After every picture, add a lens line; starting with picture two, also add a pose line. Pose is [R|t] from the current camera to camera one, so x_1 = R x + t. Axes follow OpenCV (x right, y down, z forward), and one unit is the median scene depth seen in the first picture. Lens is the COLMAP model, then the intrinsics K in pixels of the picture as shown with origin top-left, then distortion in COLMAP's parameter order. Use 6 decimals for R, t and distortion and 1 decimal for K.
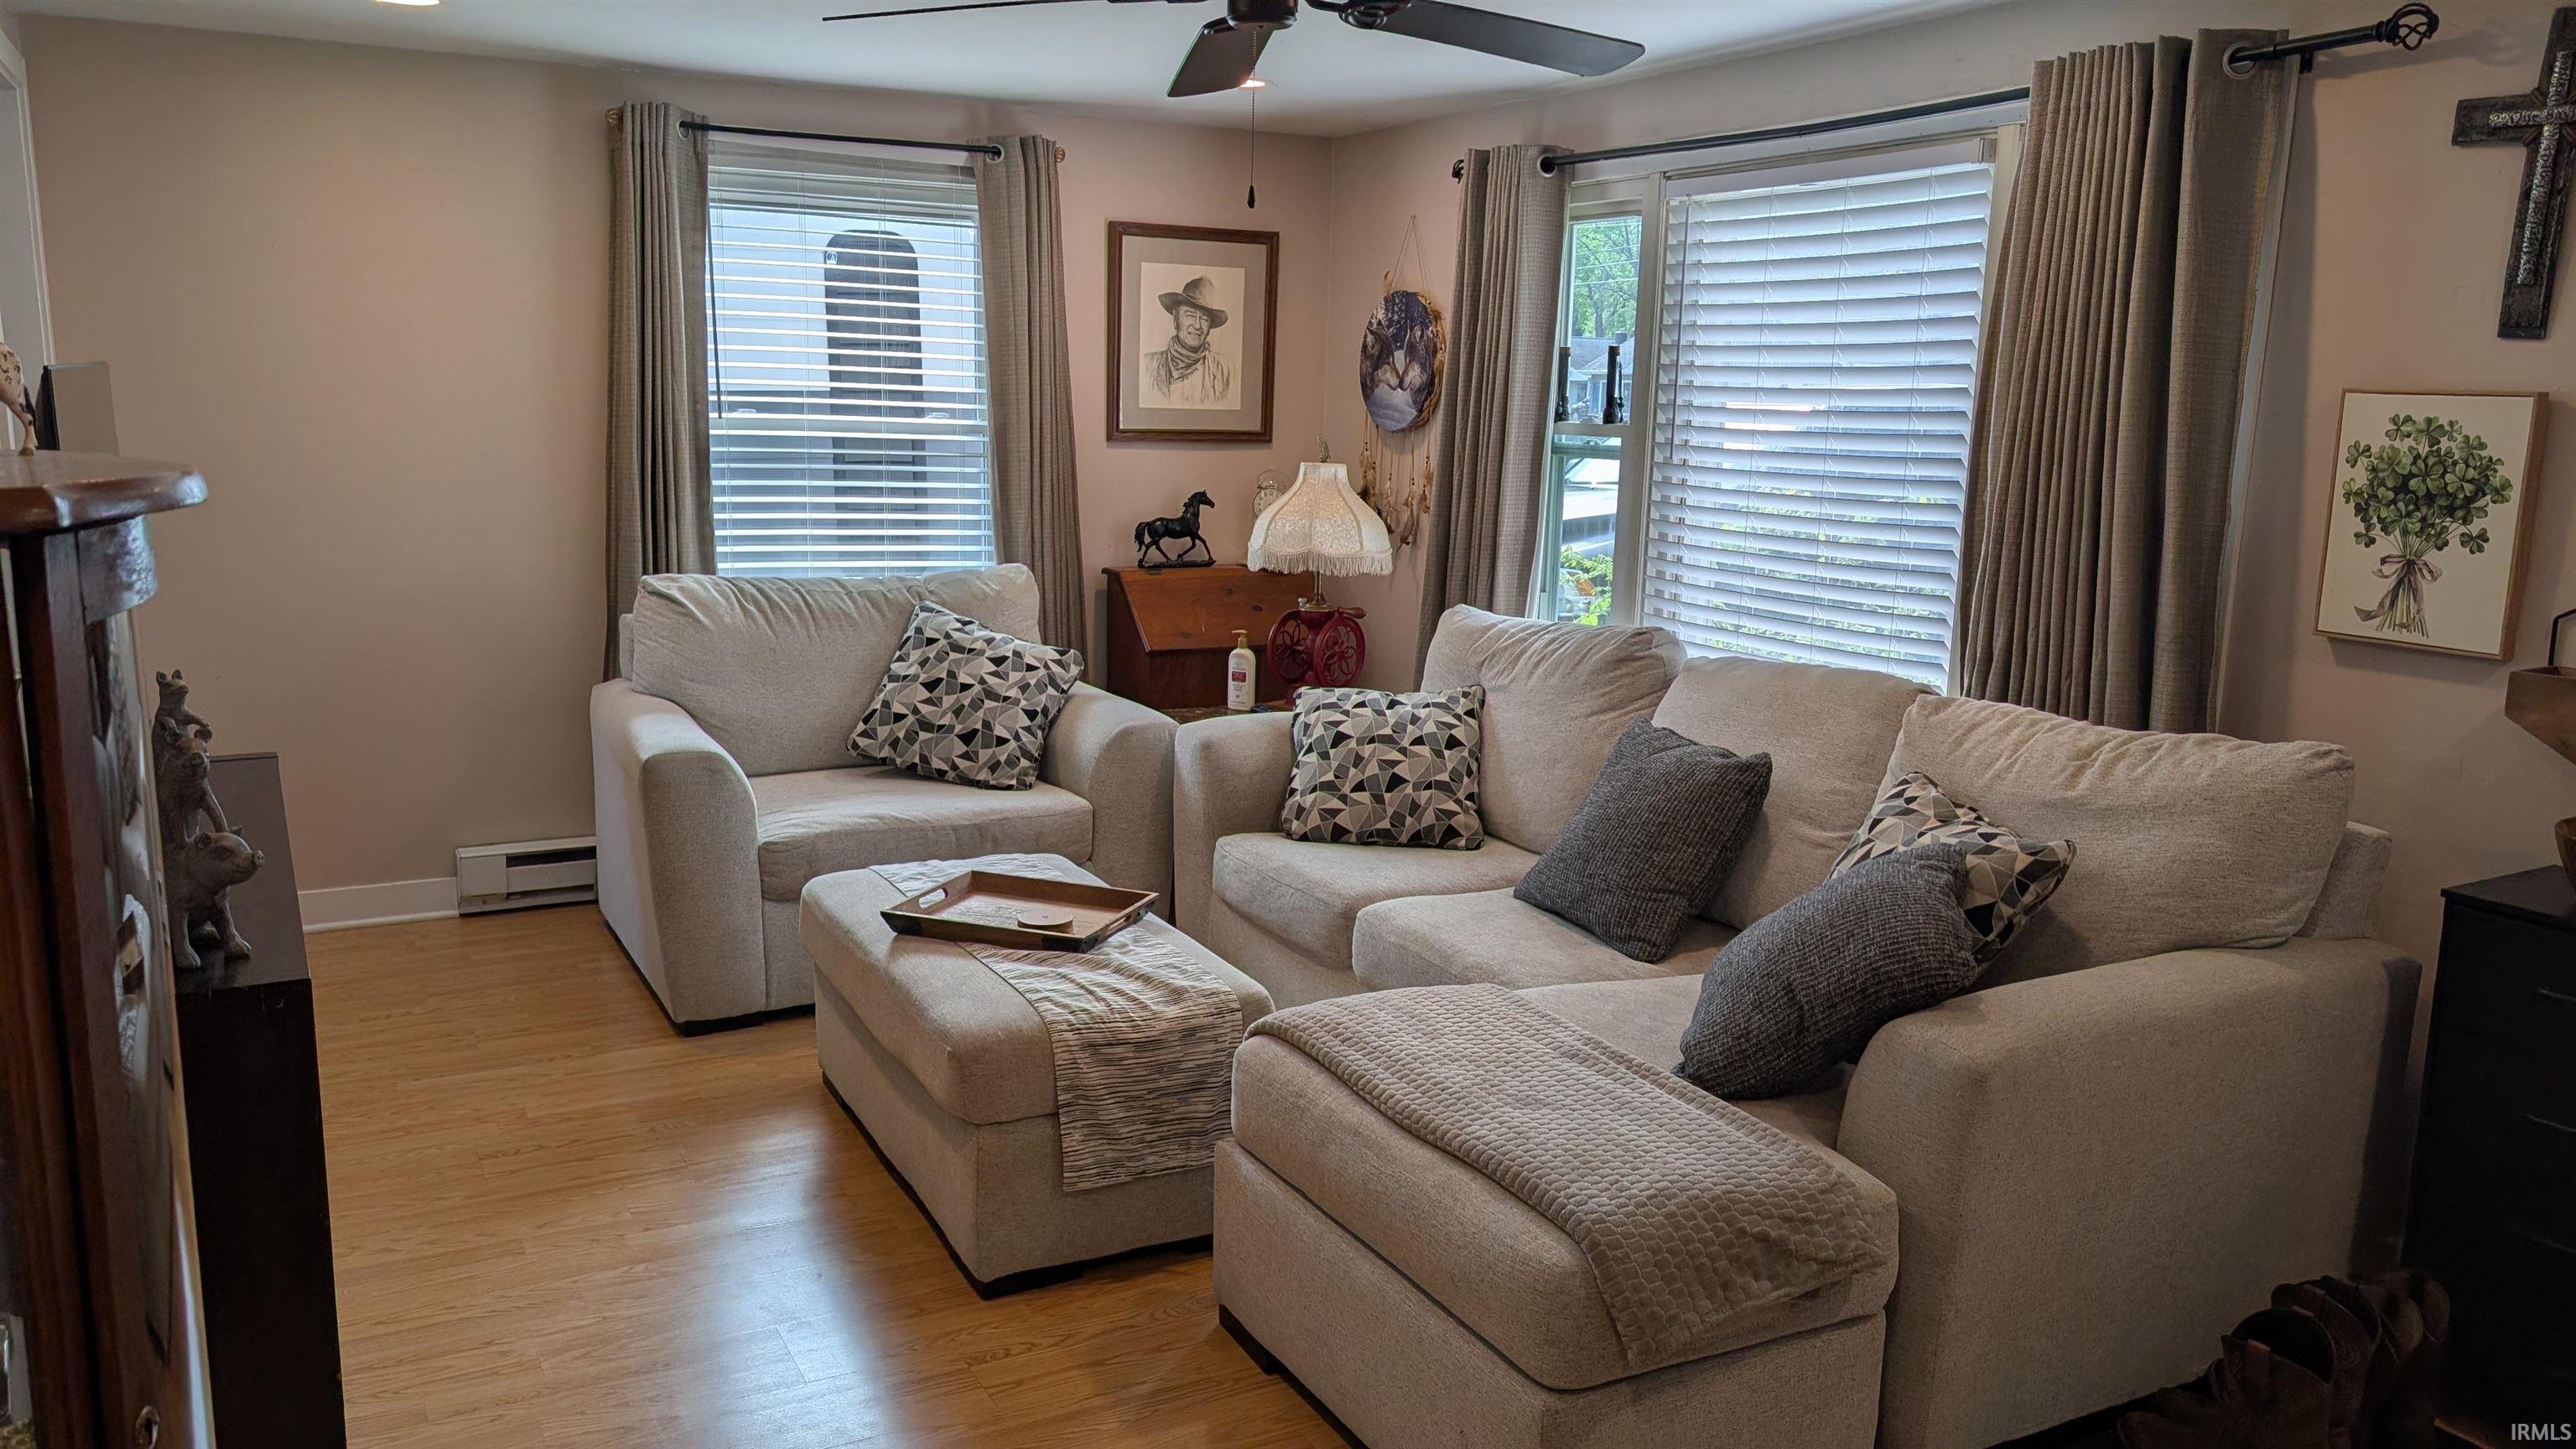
lens RADIAL K [[1867.6, 0, 1282.5], [0, 1867.6, 736.3], [0, 0, 1]] dist [0.023248, -0.019811]
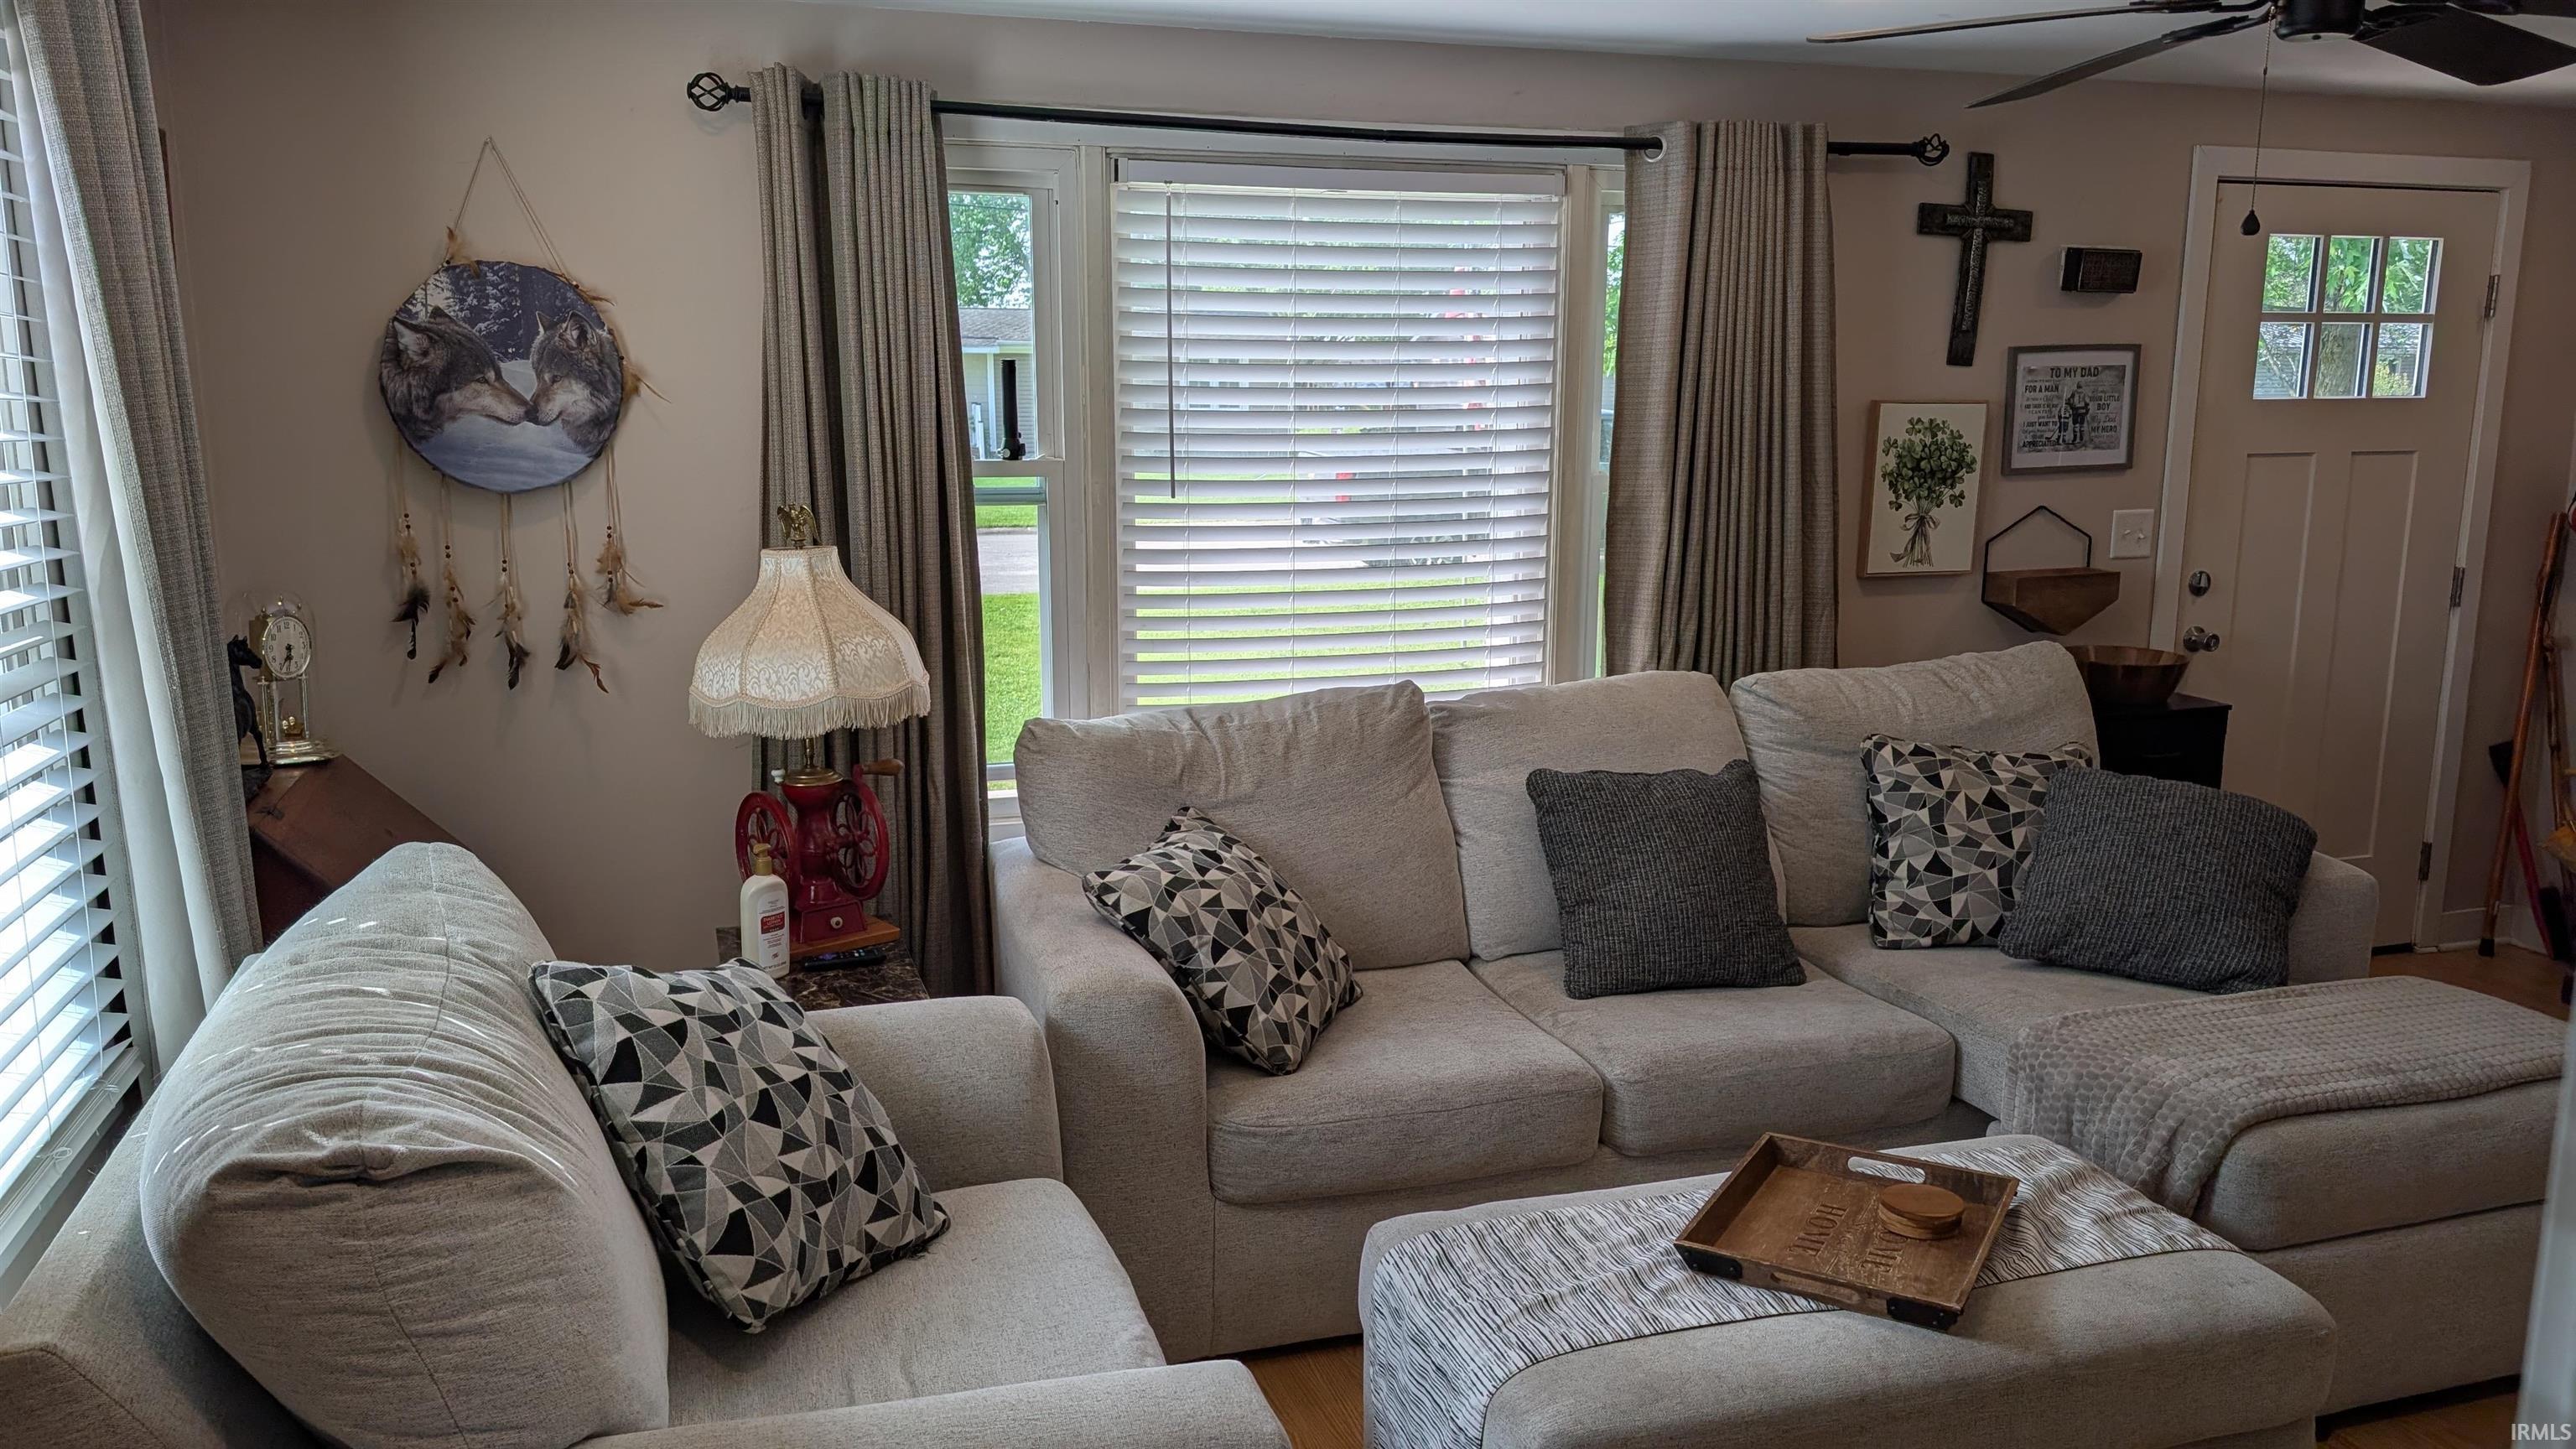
lens RADIAL K [[1867.6, 0, 1285.9], [0, 1867.6, 723.2], [0, 0, 1]] dist [0.023248, -0.019811]
pose [[0.178340, -0.198110, 0.963819, -0.921706], [0.185354, 0.968750, 0.164827, -0.269192], [-0.966353, 0.149253, 0.209487, 1.194893]]
